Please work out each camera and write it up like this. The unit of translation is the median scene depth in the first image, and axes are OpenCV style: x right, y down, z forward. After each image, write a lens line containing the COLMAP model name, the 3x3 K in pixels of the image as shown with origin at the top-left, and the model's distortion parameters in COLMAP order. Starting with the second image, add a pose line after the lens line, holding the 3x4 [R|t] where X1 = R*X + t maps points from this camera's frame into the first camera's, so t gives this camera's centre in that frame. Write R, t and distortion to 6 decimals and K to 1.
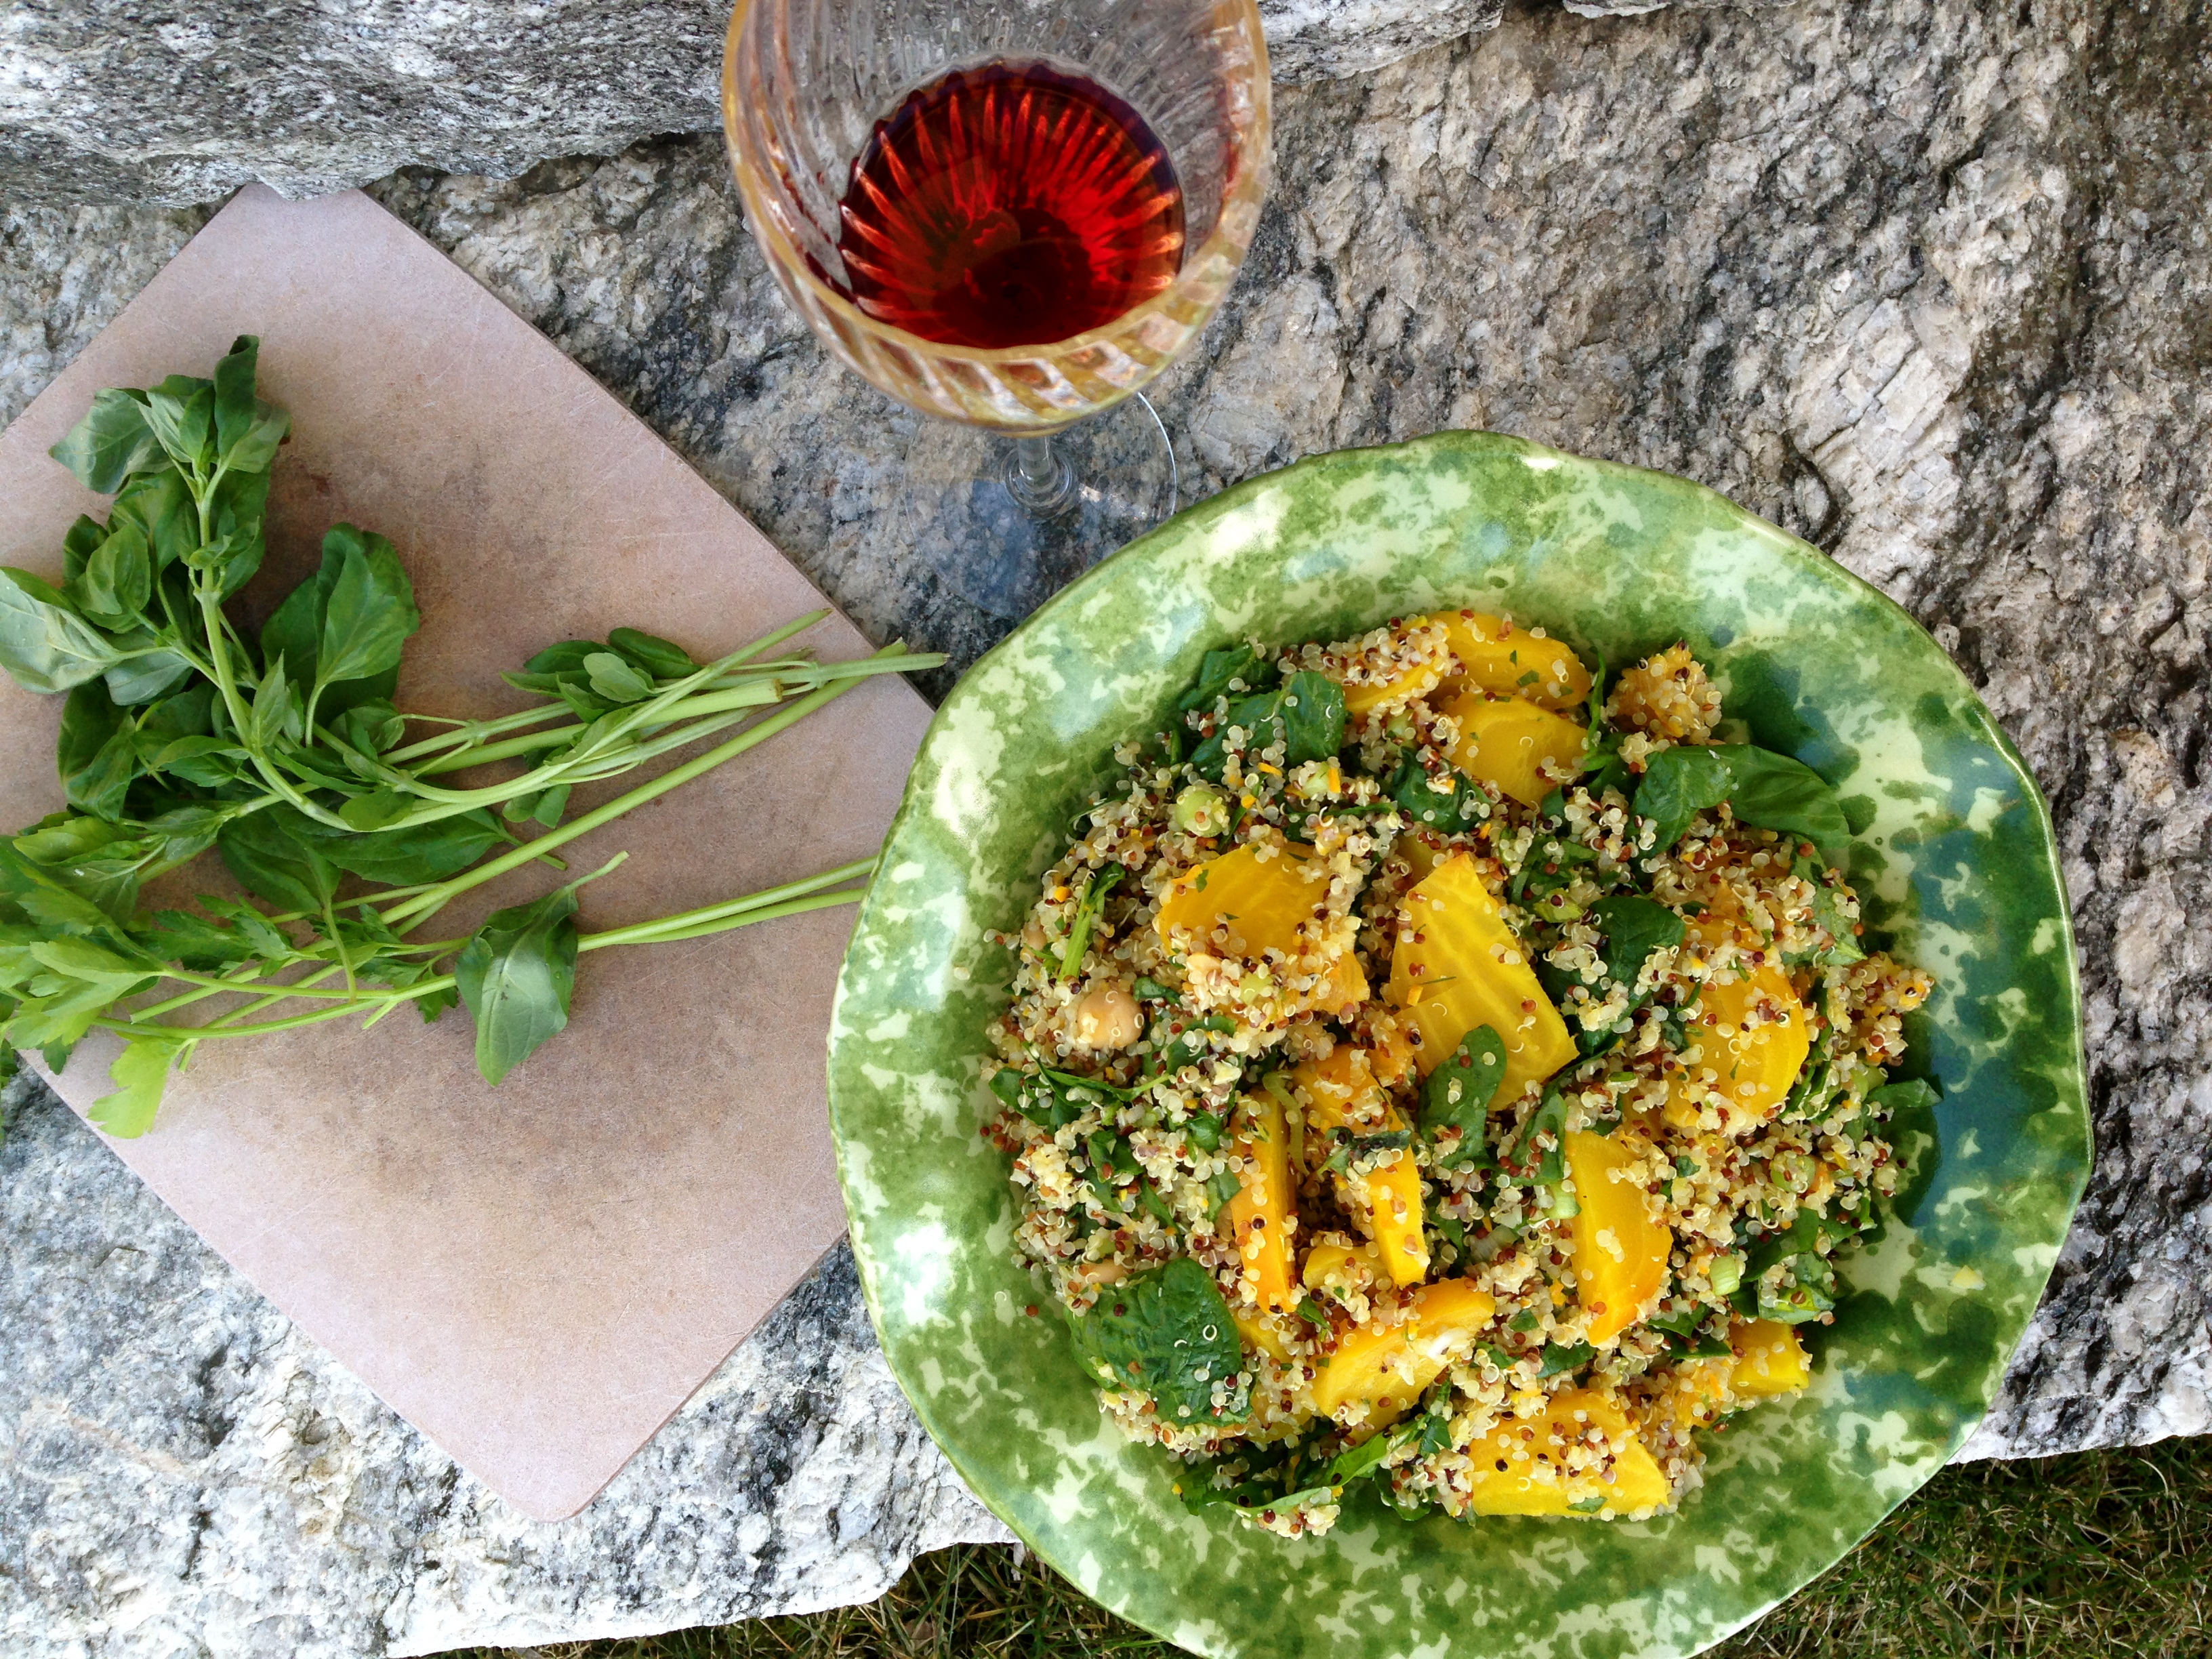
lens RADIAL K [[2061.0, 0, 1043.3], [0, 2061.0, 817.7], [0, 0, 1]] dist [0.044326, 0.000000]
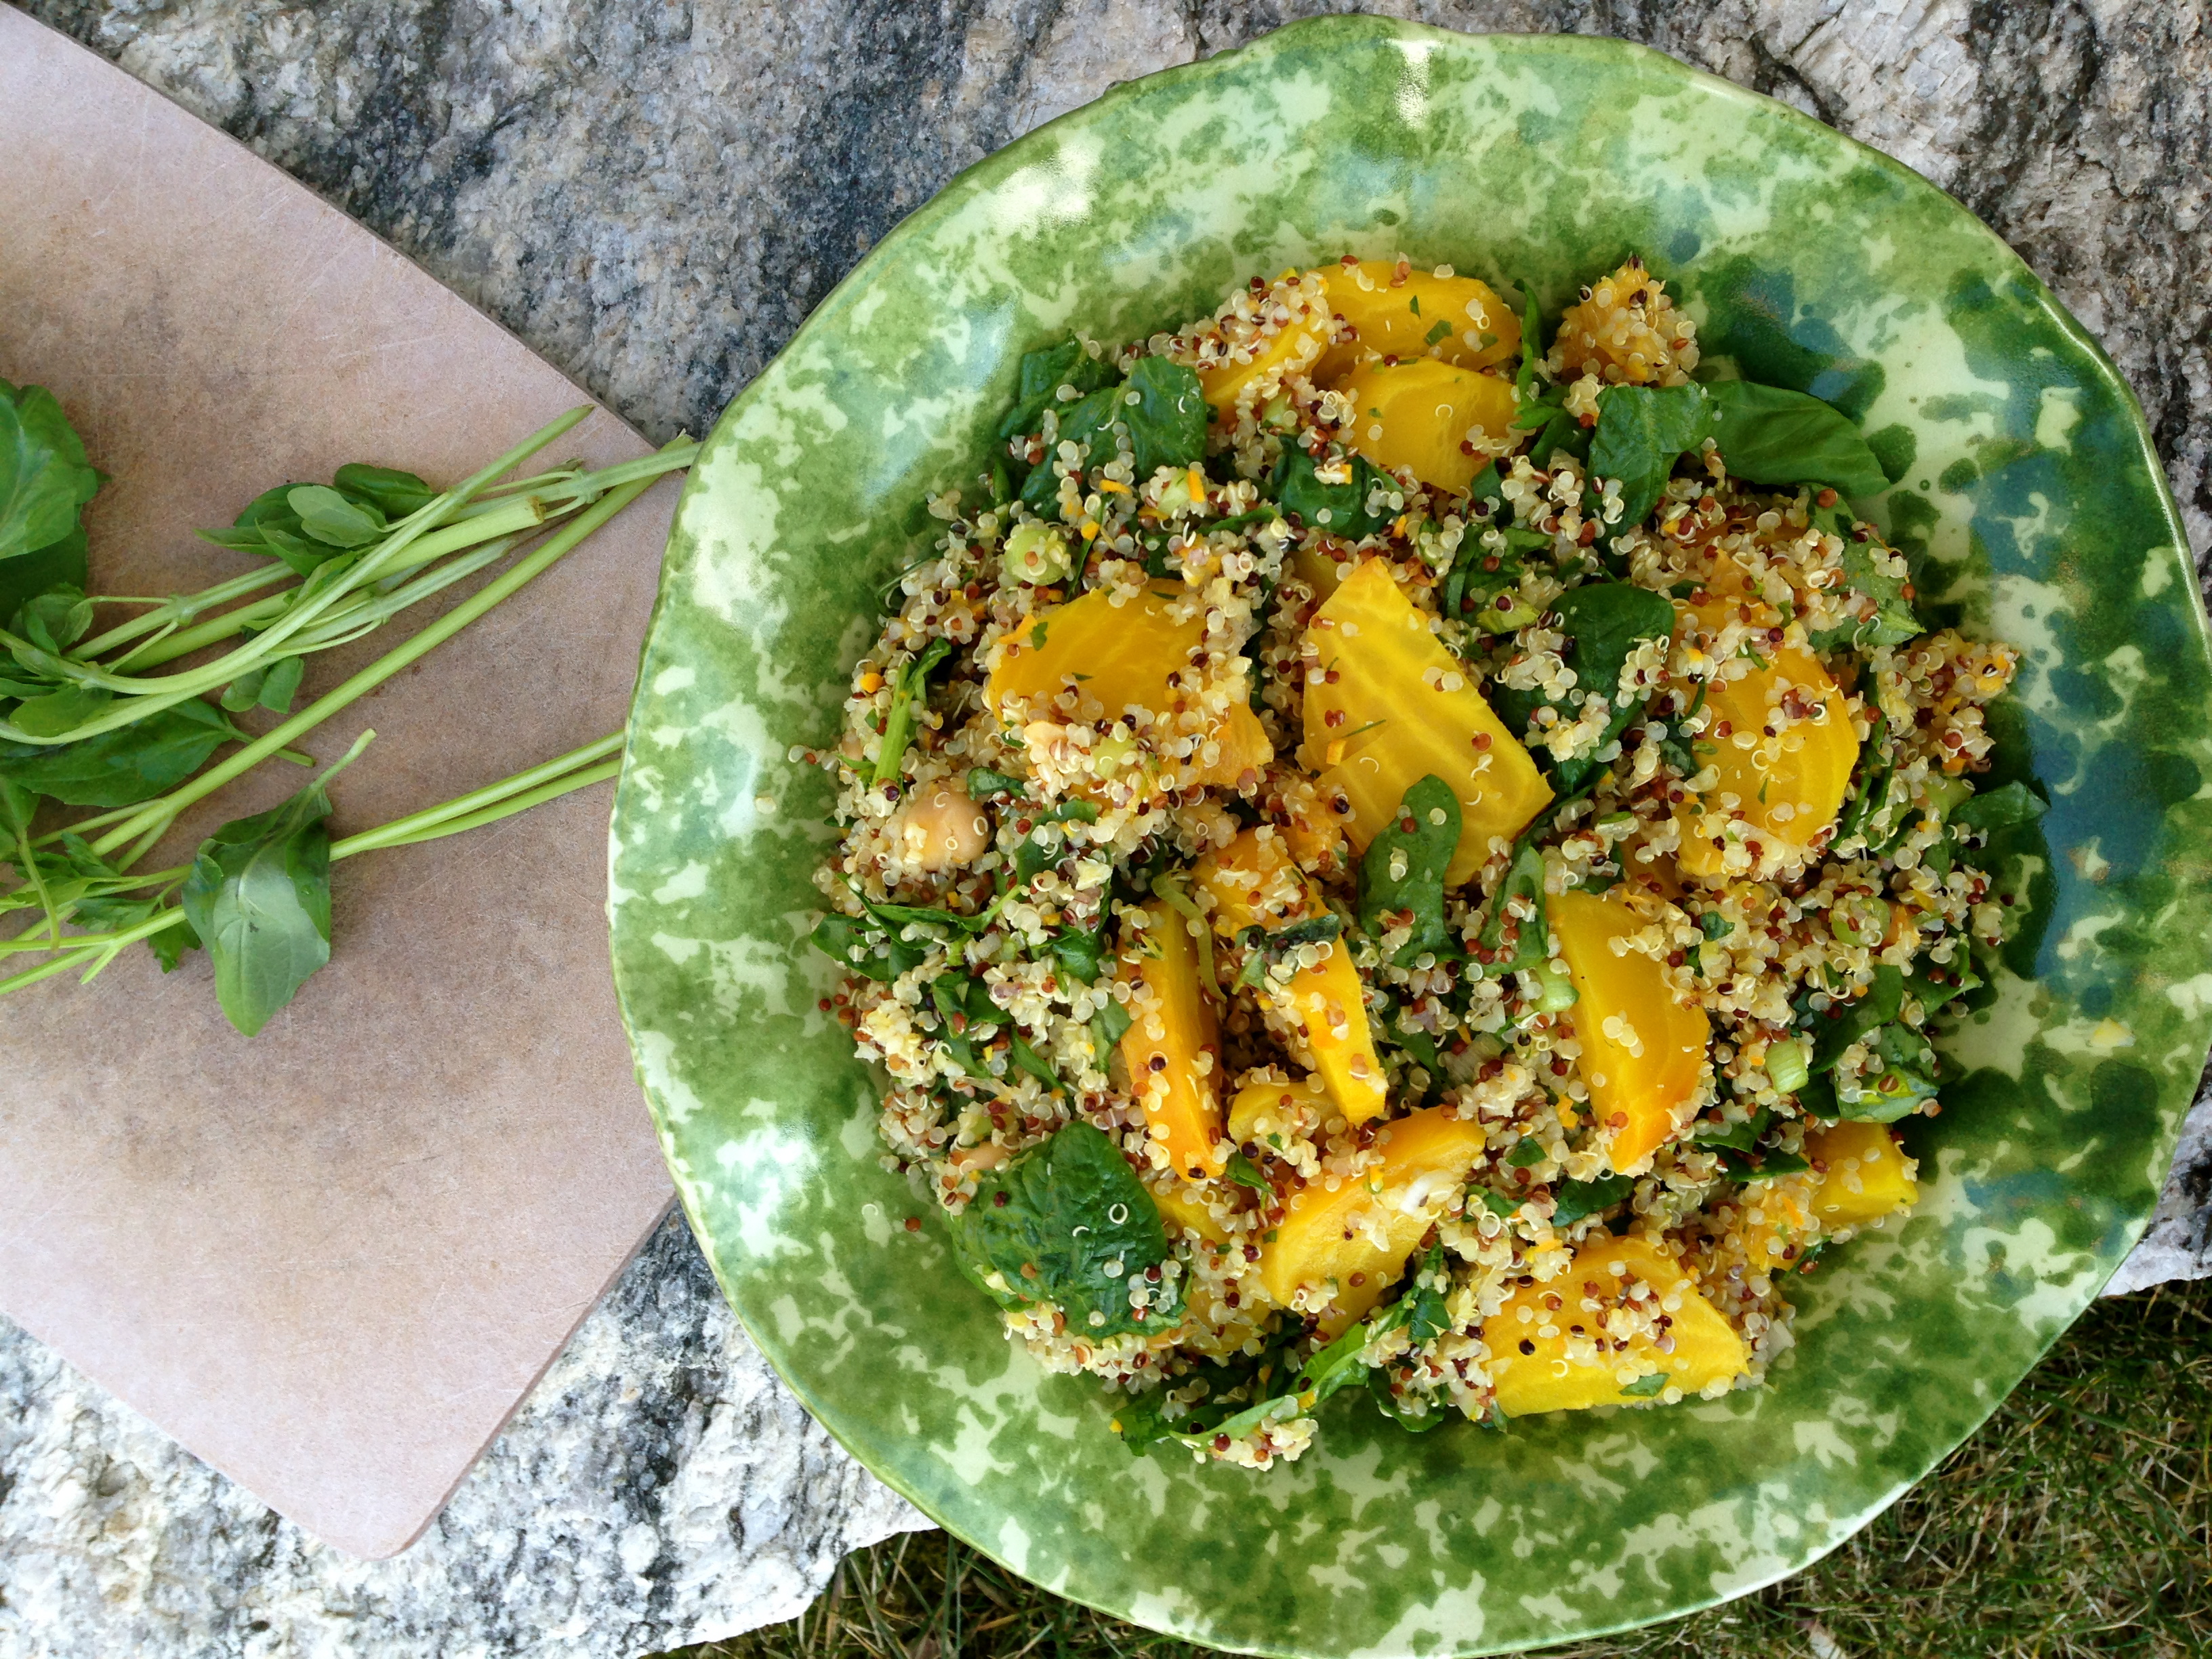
lens RADIAL K [[2061.0, 0, 1042.7], [0, 2061.0, 832.4], [0, 0, 1]] dist [0.044326, 0.000000]
pose [[0.991690, -0.121391, -0.042602, 0.098755], [0.121045, 0.992590, -0.010610, 0.108672], [0.043575, 0.005365, 0.999036, 0.222458]]
